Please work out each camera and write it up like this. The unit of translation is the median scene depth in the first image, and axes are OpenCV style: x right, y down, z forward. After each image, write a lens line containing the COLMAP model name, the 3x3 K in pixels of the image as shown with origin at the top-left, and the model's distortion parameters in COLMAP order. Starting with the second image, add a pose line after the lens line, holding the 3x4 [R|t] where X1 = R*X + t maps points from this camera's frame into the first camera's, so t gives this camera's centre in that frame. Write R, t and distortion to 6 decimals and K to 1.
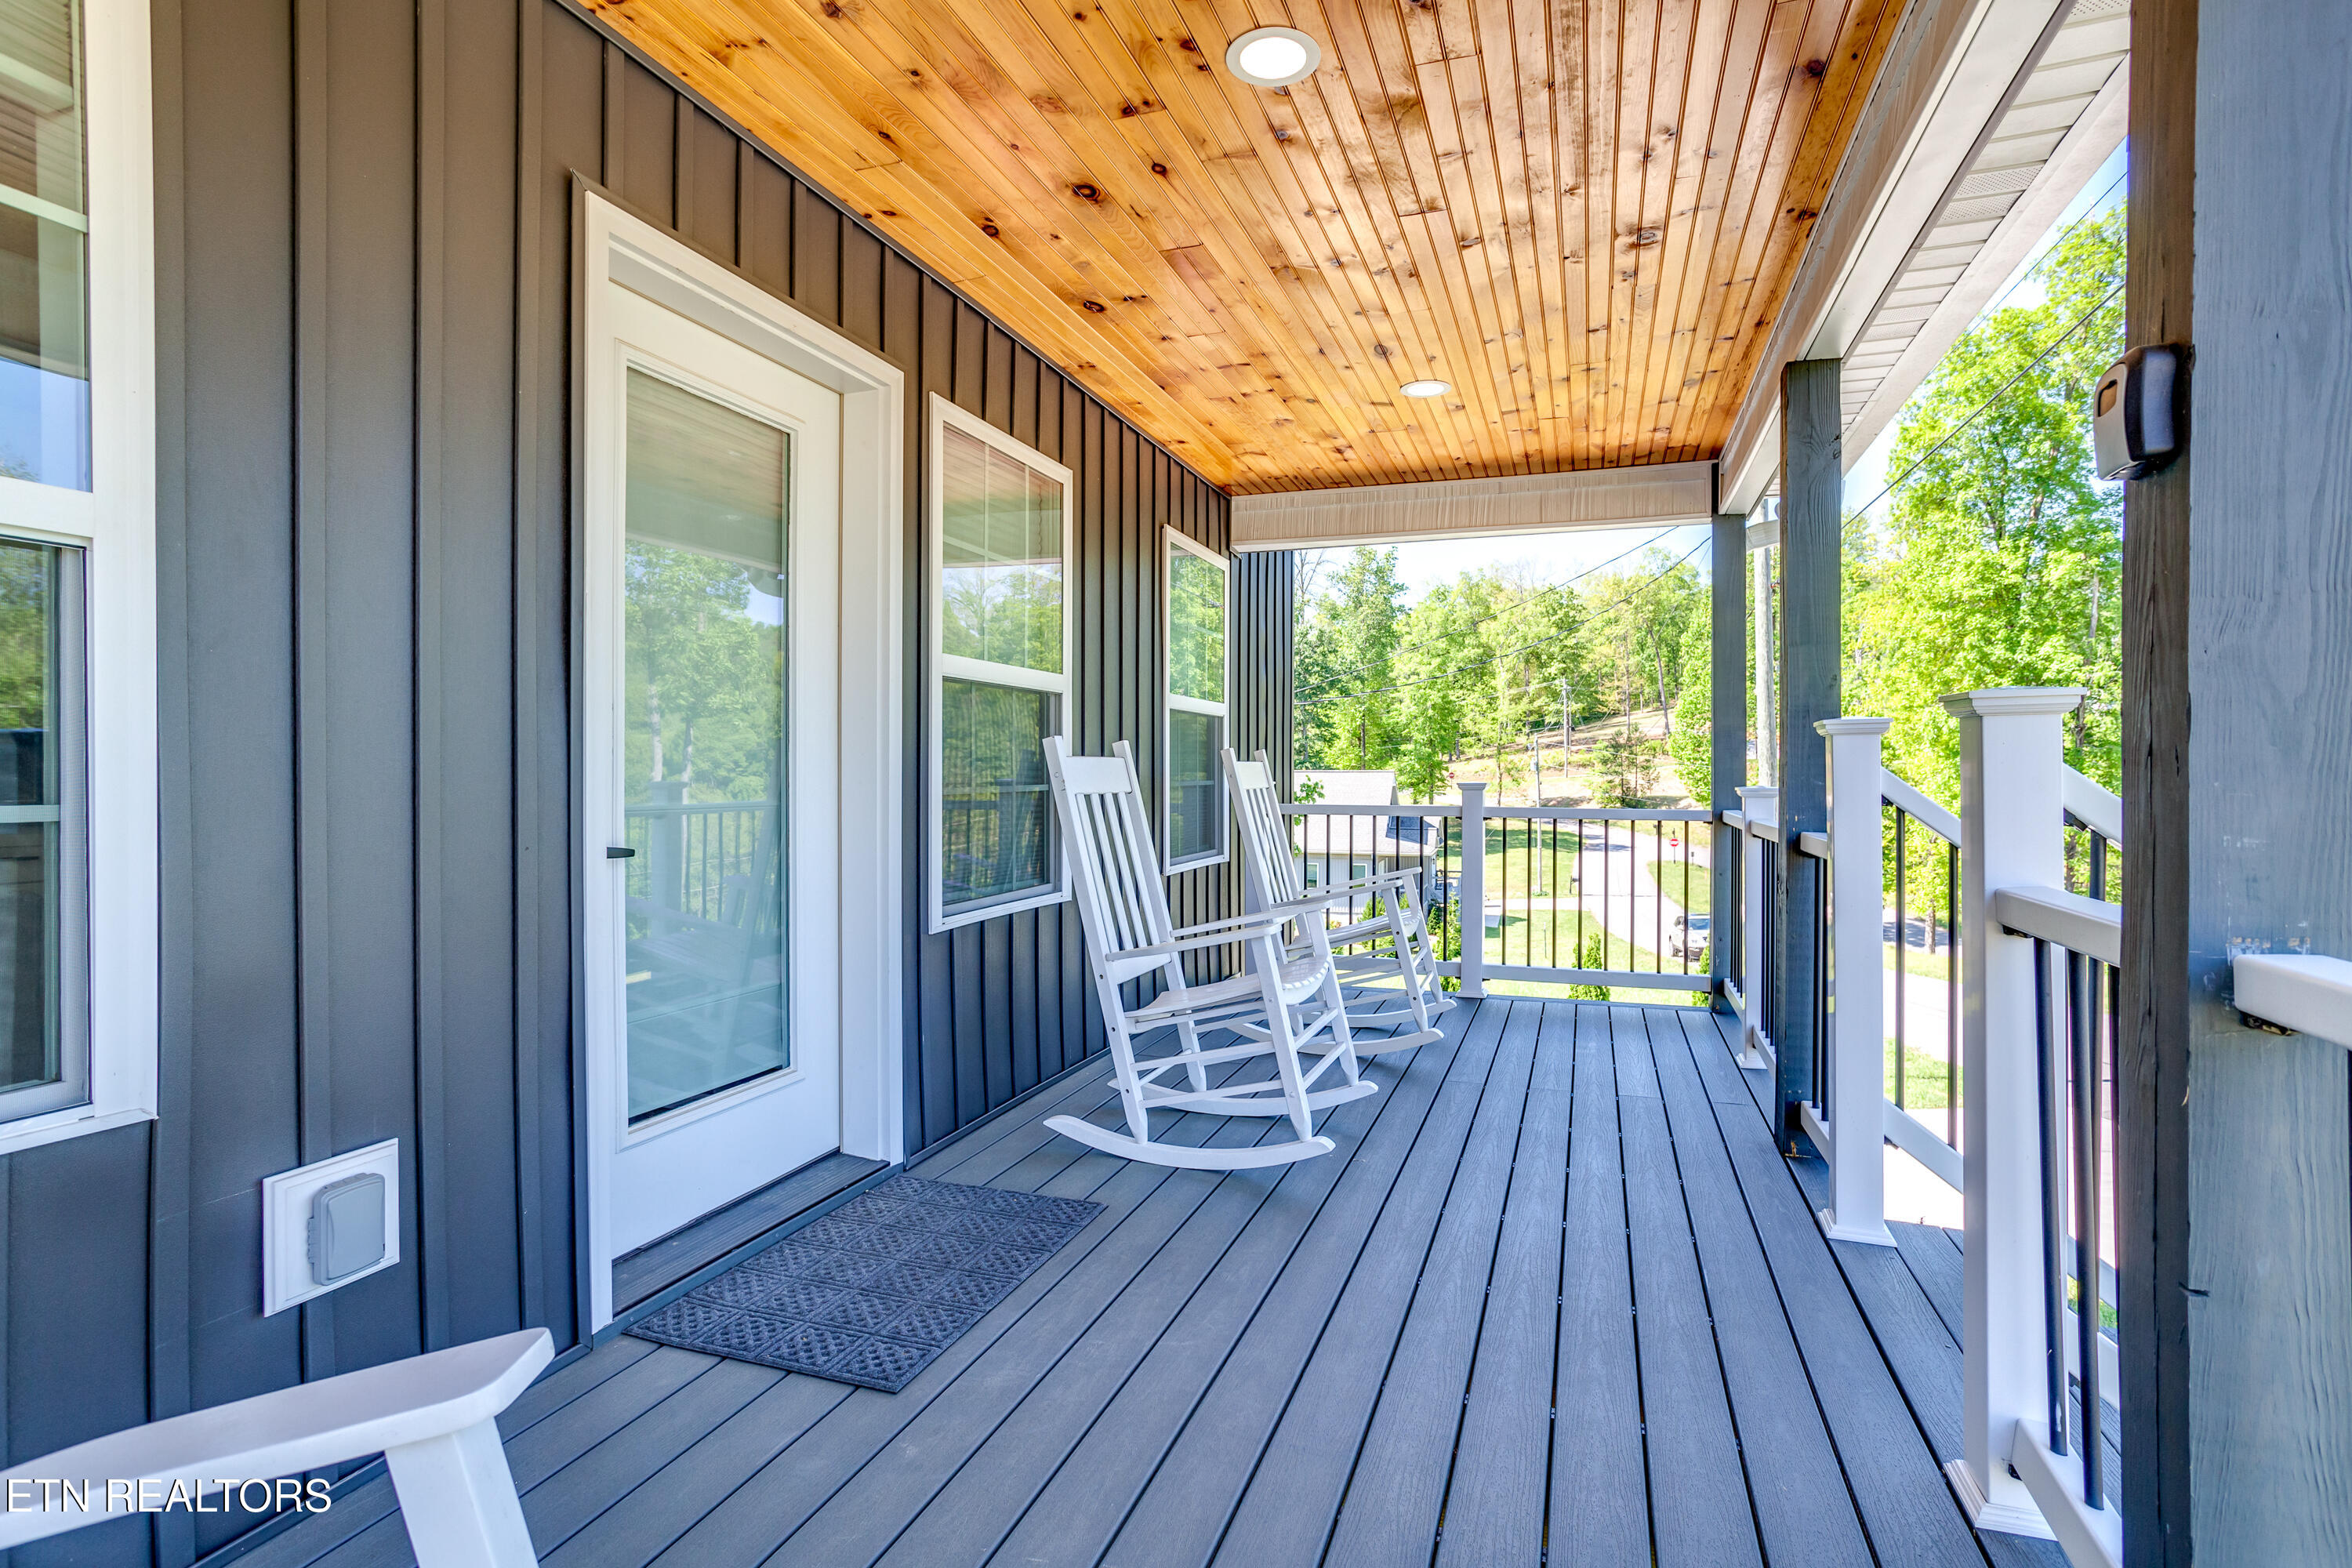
lens RADIAL K [[1167.0, 0, 1186.4], [0, 1167.0, 785.5], [0, 0, 1]] dist [-0.061475, 0.029509]
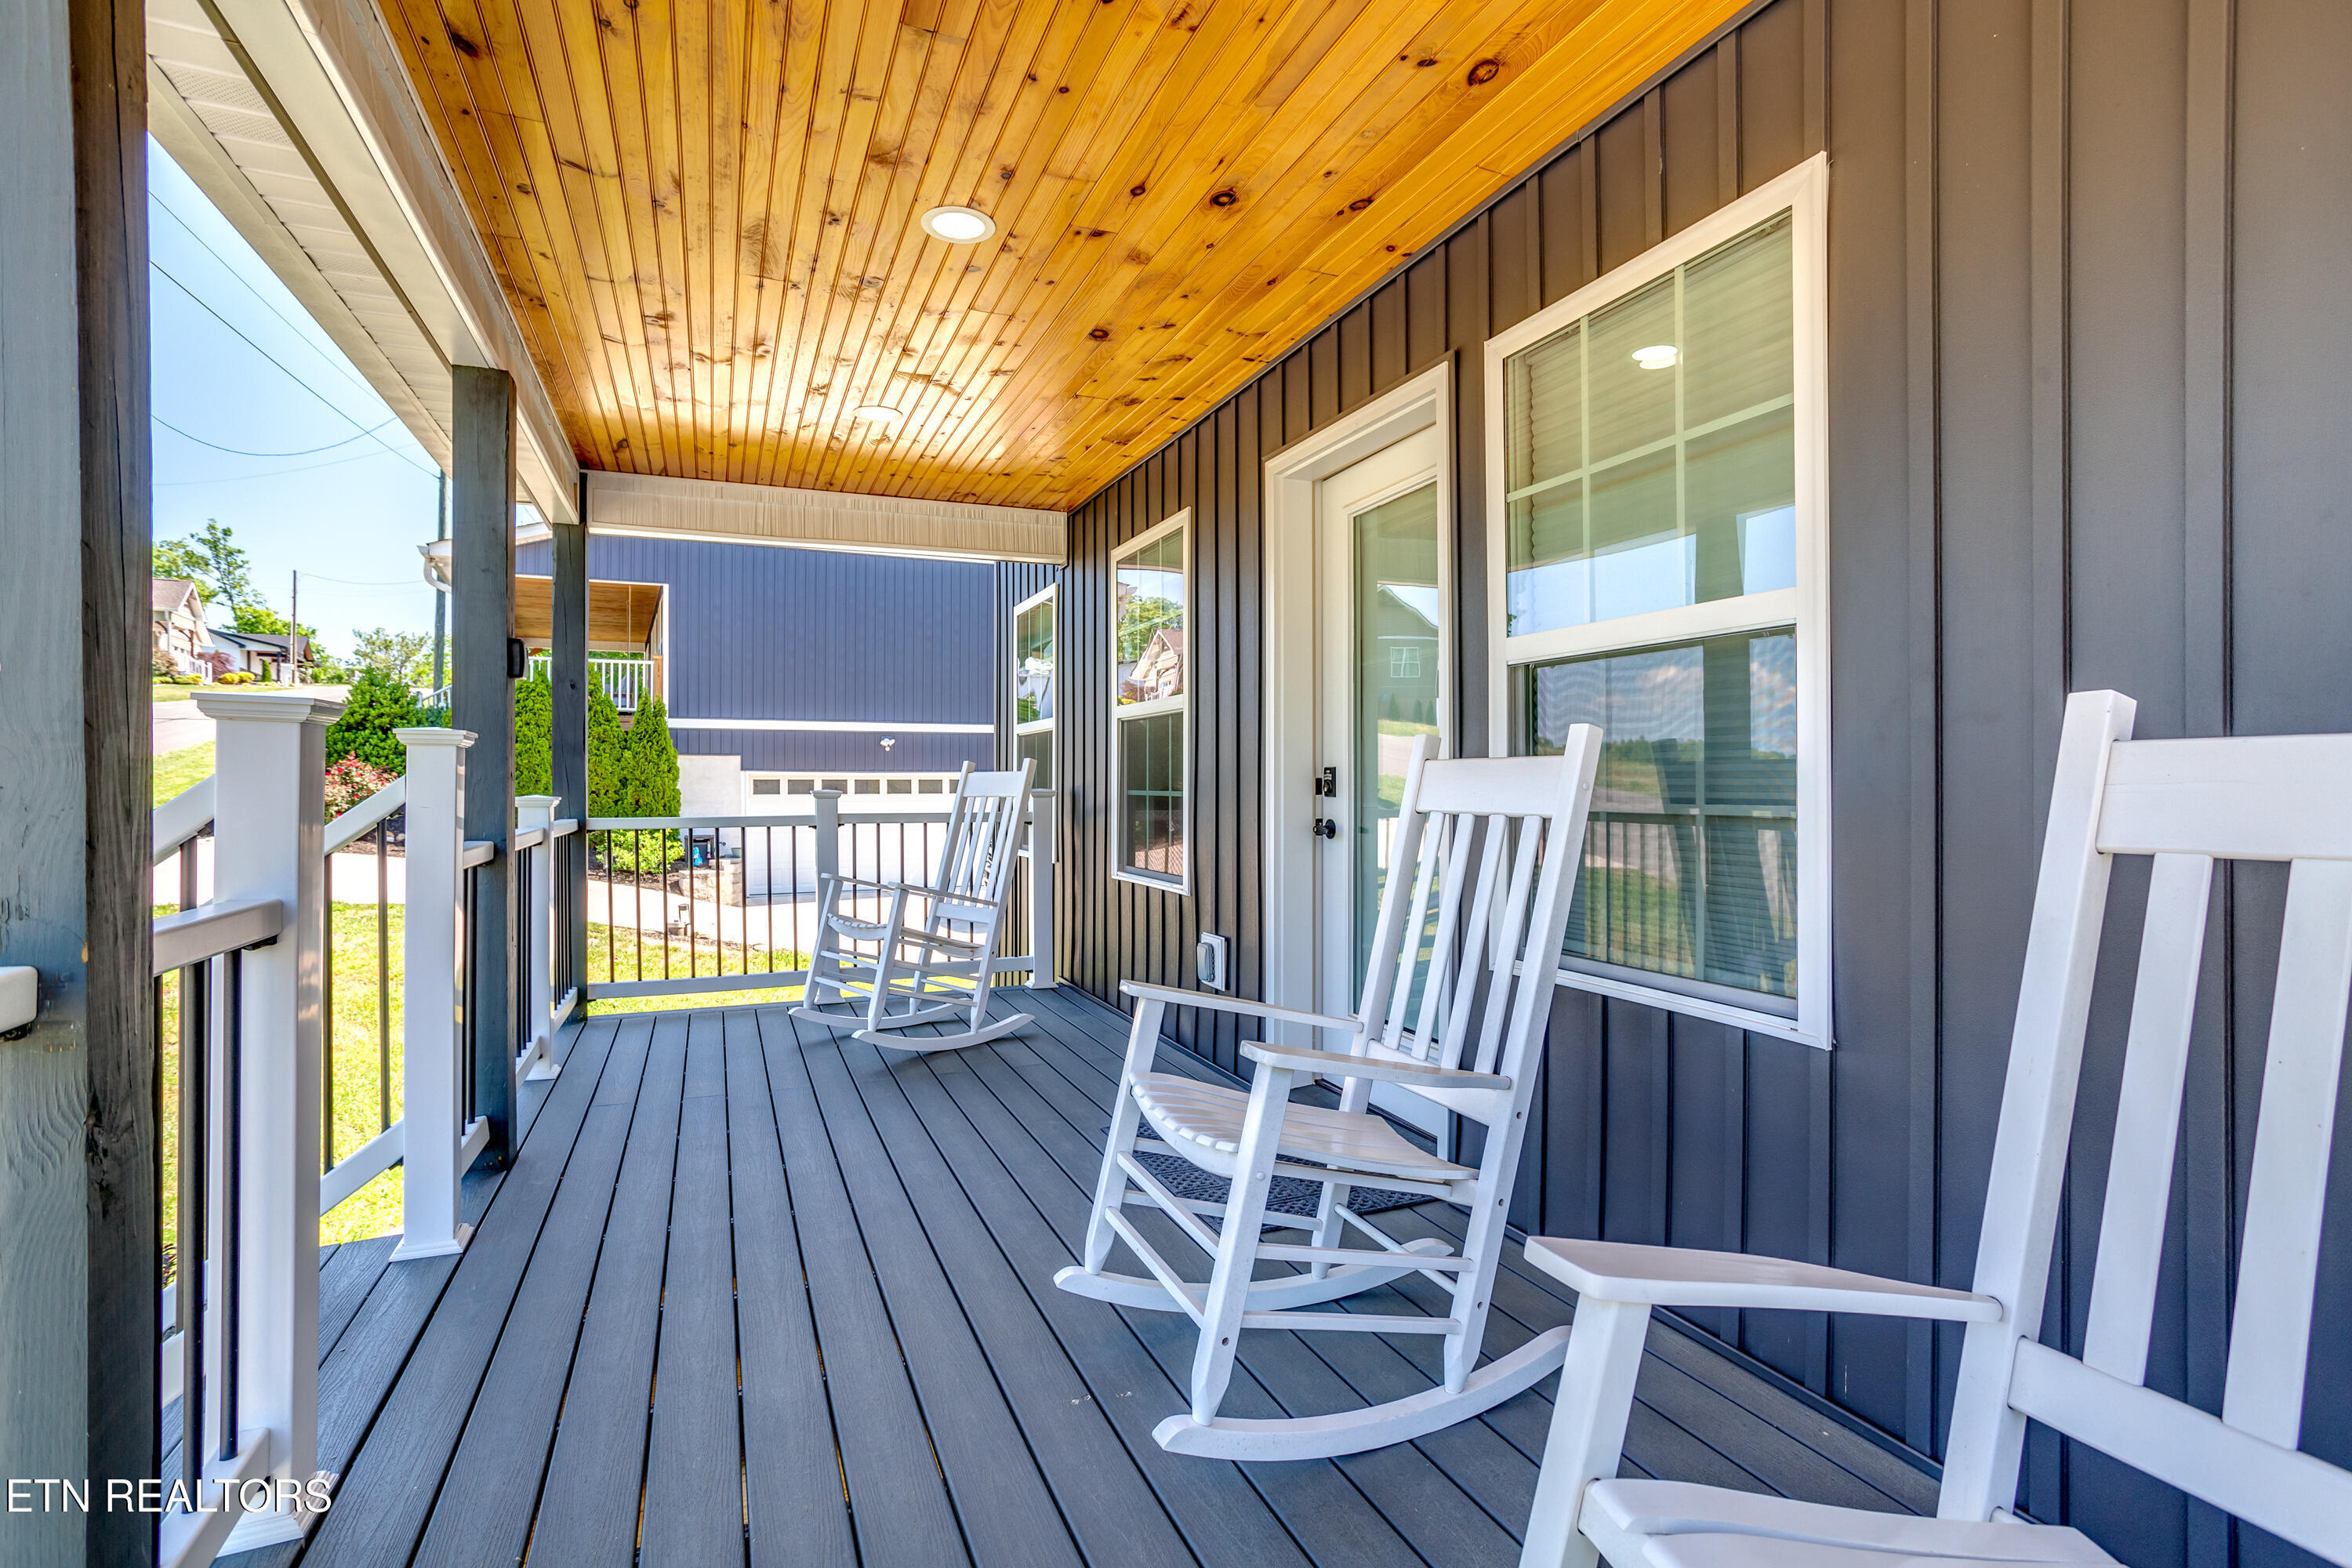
lens RADIAL K [[1167.0, 0, 1186.4], [0, 1167.0, 785.5], [0, 0, 1]] dist [-0.061475, 0.029509]
pose [[-0.755125, 0.003709, -0.655570, 0.671786], [-0.007718, 0.999864, 0.014546, -0.028379], [0.655535, 0.016044, -0.754994, 1.977110]]
